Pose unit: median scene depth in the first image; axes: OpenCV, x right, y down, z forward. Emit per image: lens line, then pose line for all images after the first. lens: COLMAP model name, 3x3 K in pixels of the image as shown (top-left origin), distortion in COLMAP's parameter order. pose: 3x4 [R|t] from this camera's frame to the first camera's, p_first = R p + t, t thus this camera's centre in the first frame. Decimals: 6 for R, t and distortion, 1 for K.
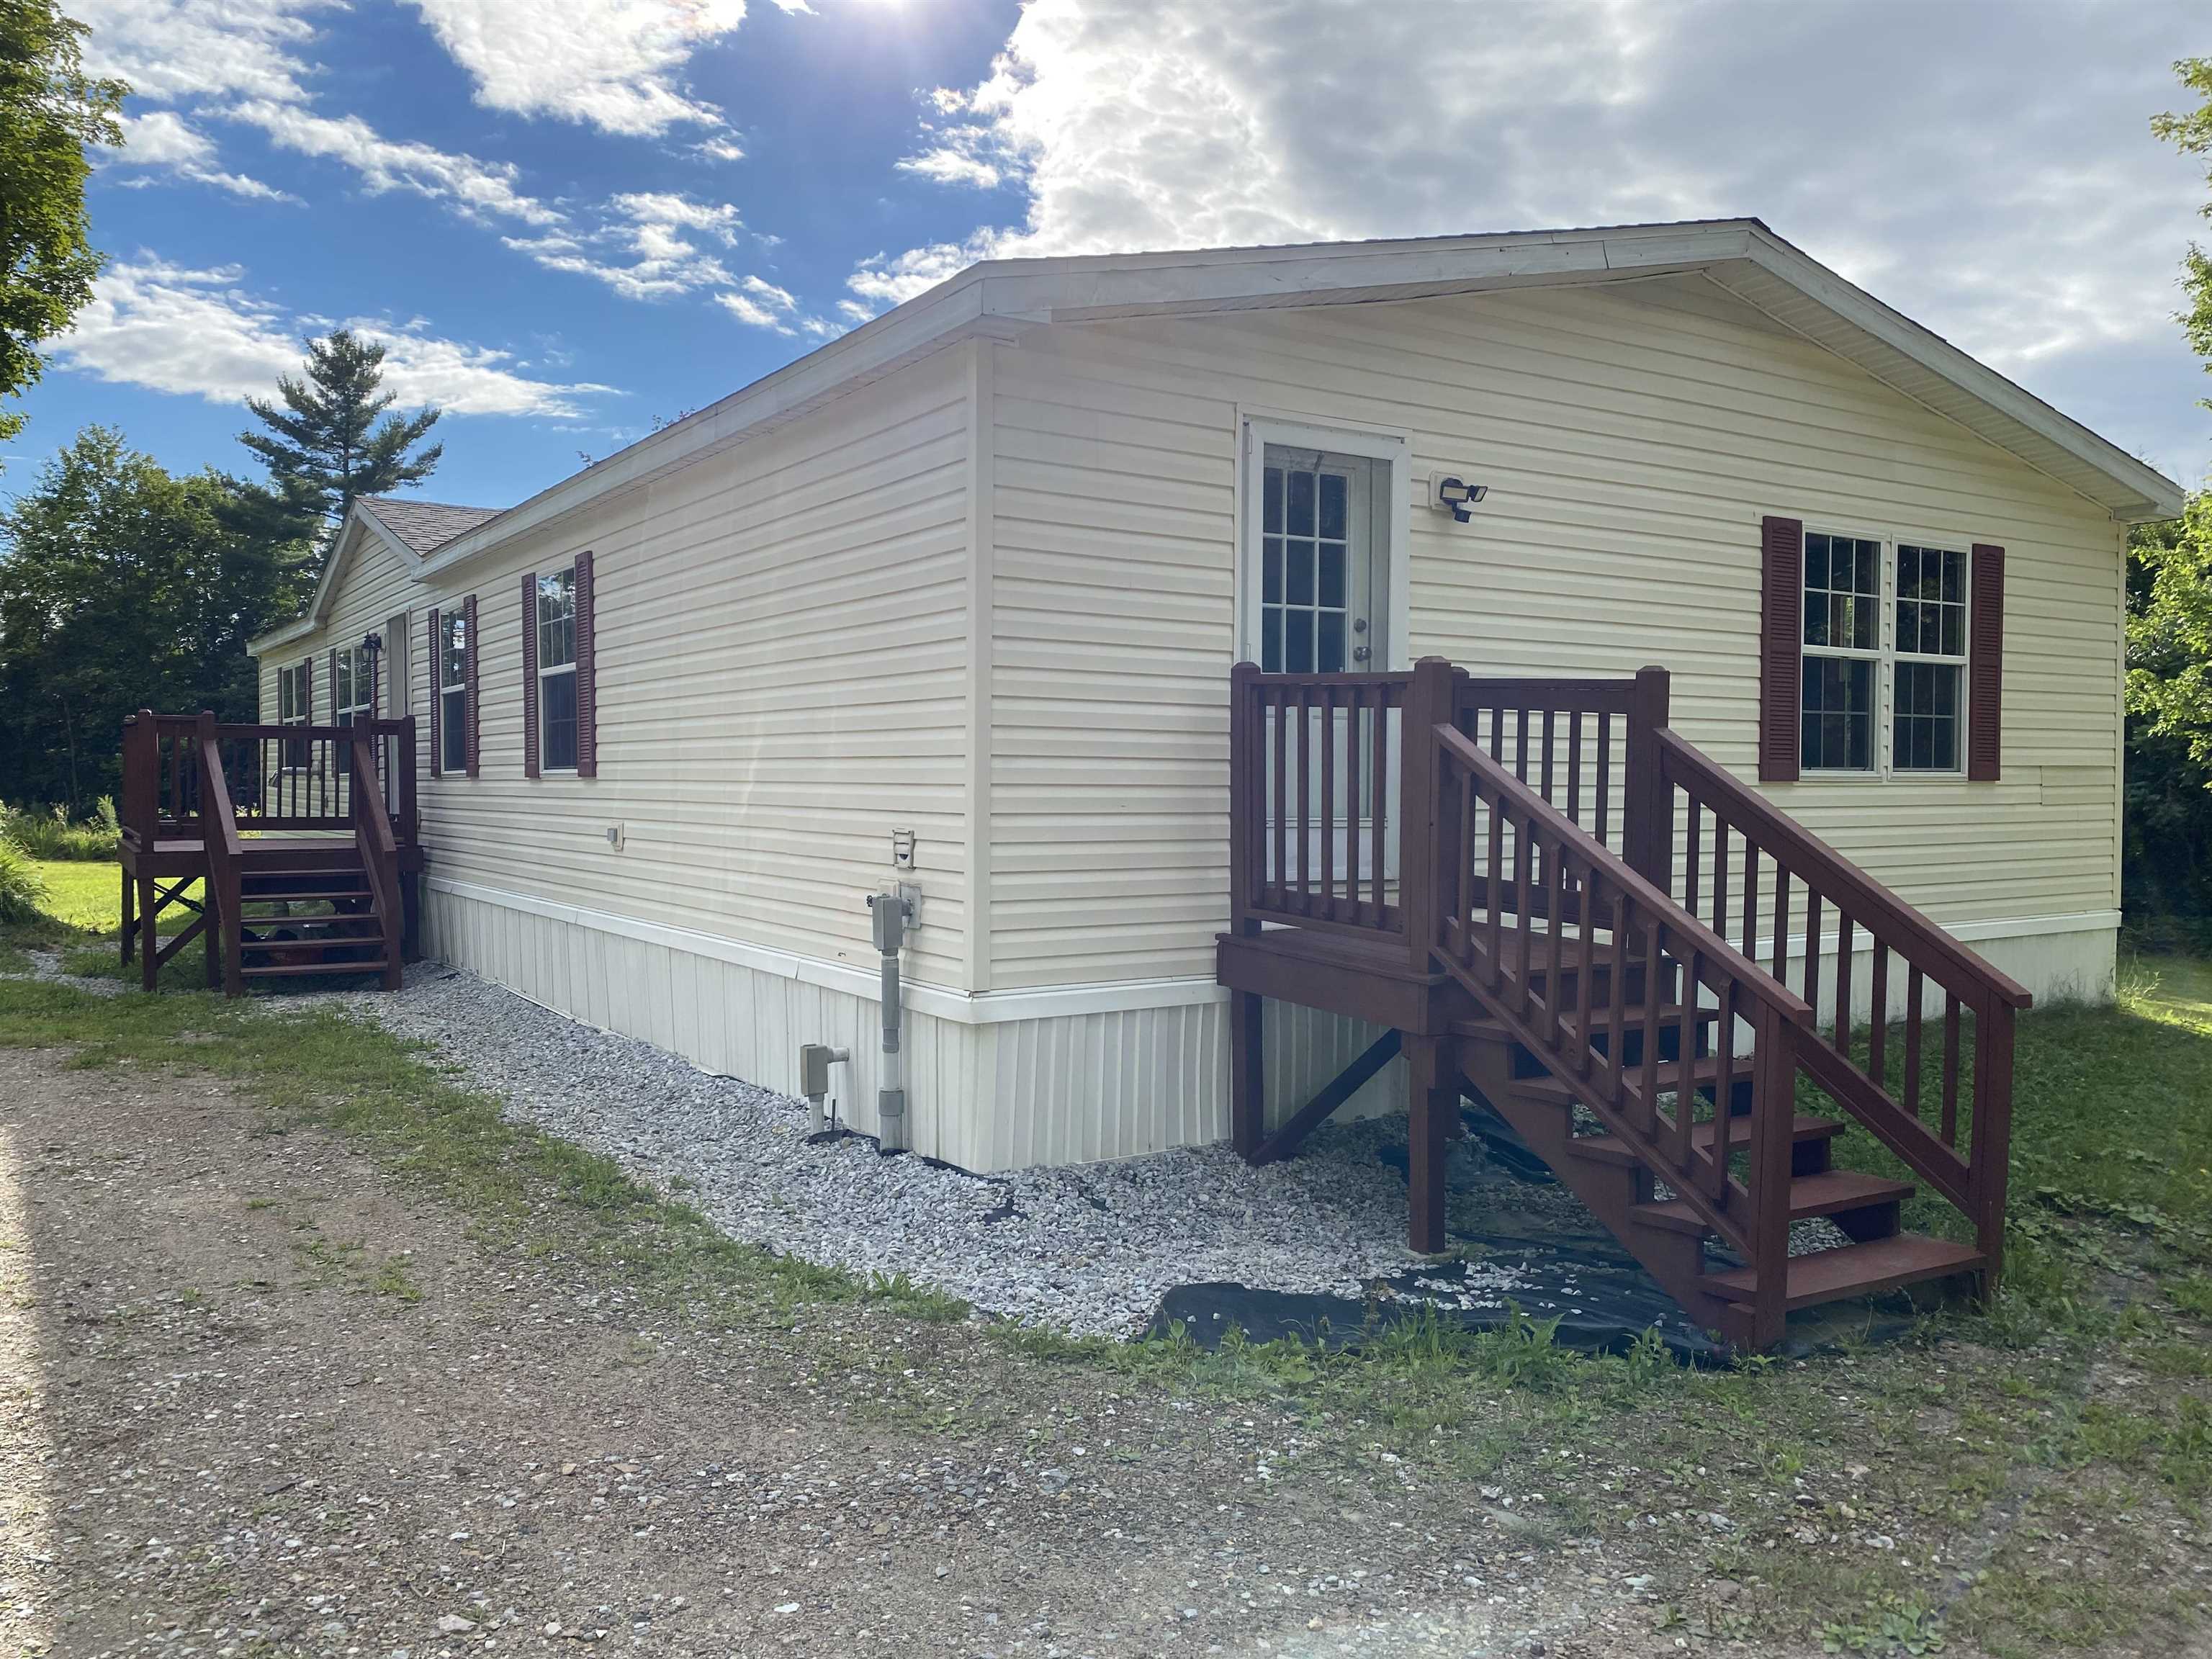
lens RADIAL K [[1689.0, 0, 1111.1], [0, 1689.0, 834.3], [0, 0, 1]] dist [-0.001104, -0.002202]
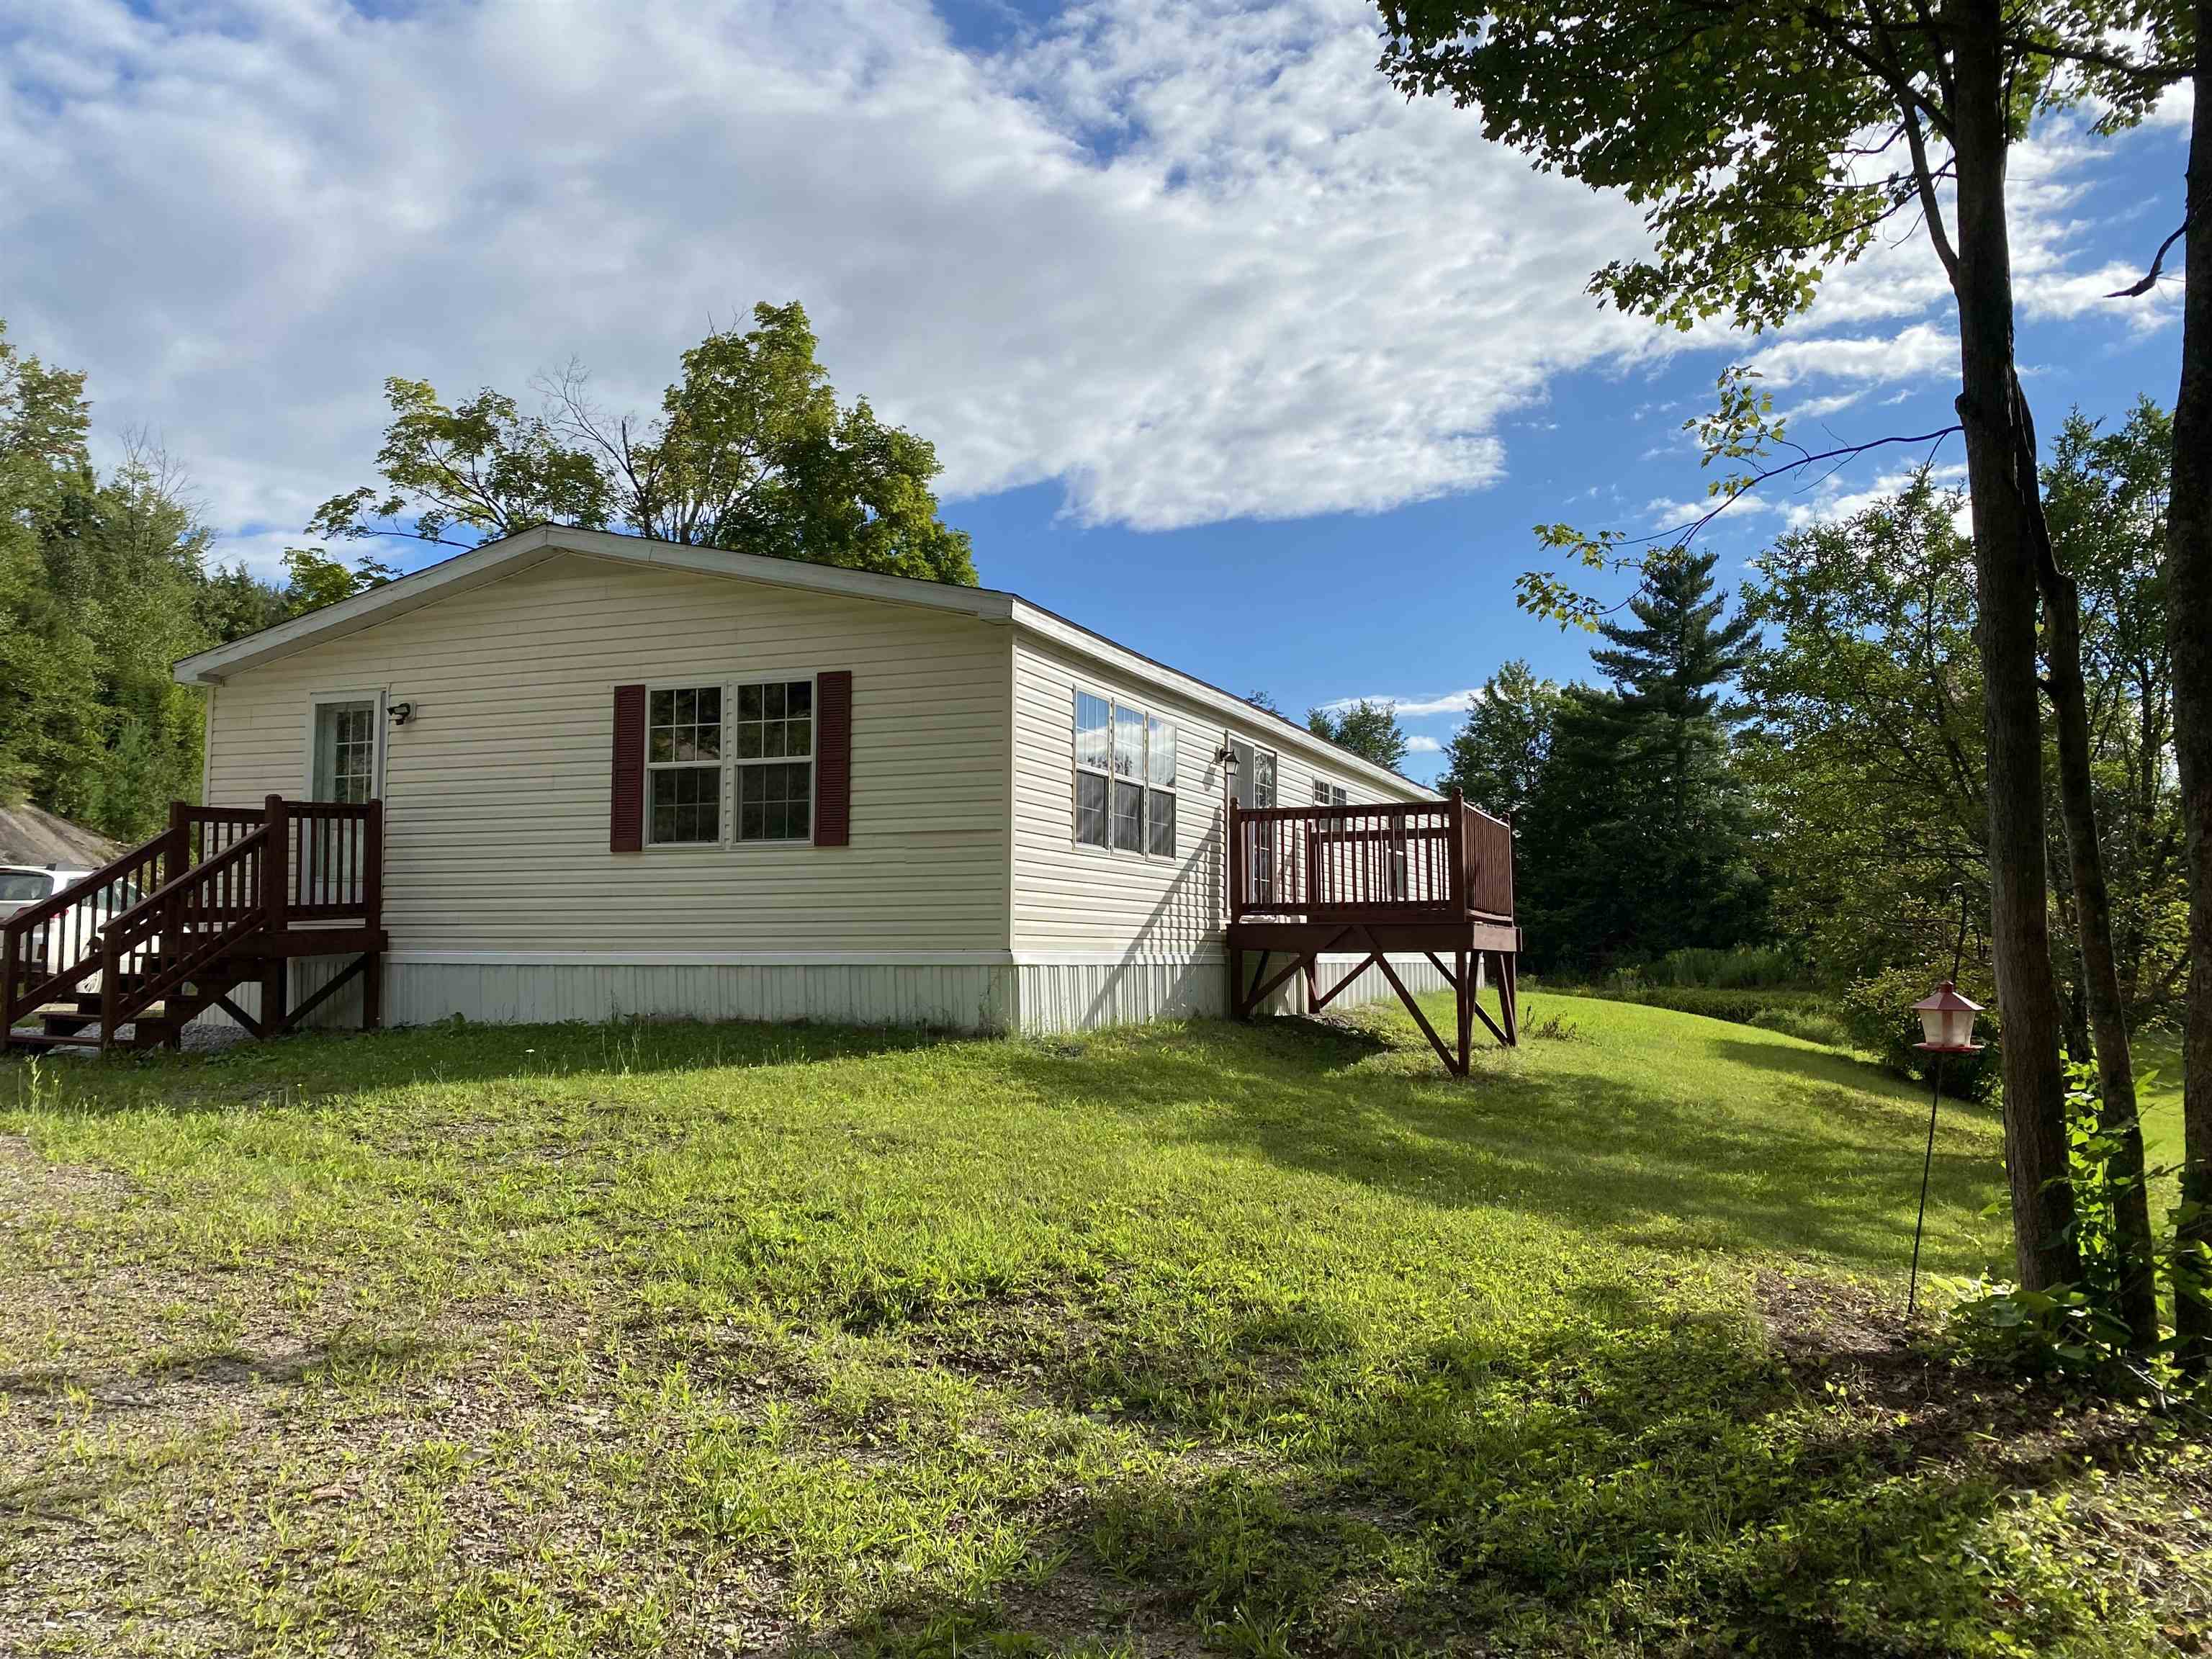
lens RADIAL K [[1689.0, 0, 1111.7], [0, 1689.0, 824.1], [0, 0, 1]] dist [-0.001104, -0.002202]
pose [[0.556122, -0.059145, -0.828994, 1.767770], [-0.037144, 0.994699, -0.095884, 0.071279], [0.830270, 0.084115, 0.550977, 0.454917]]
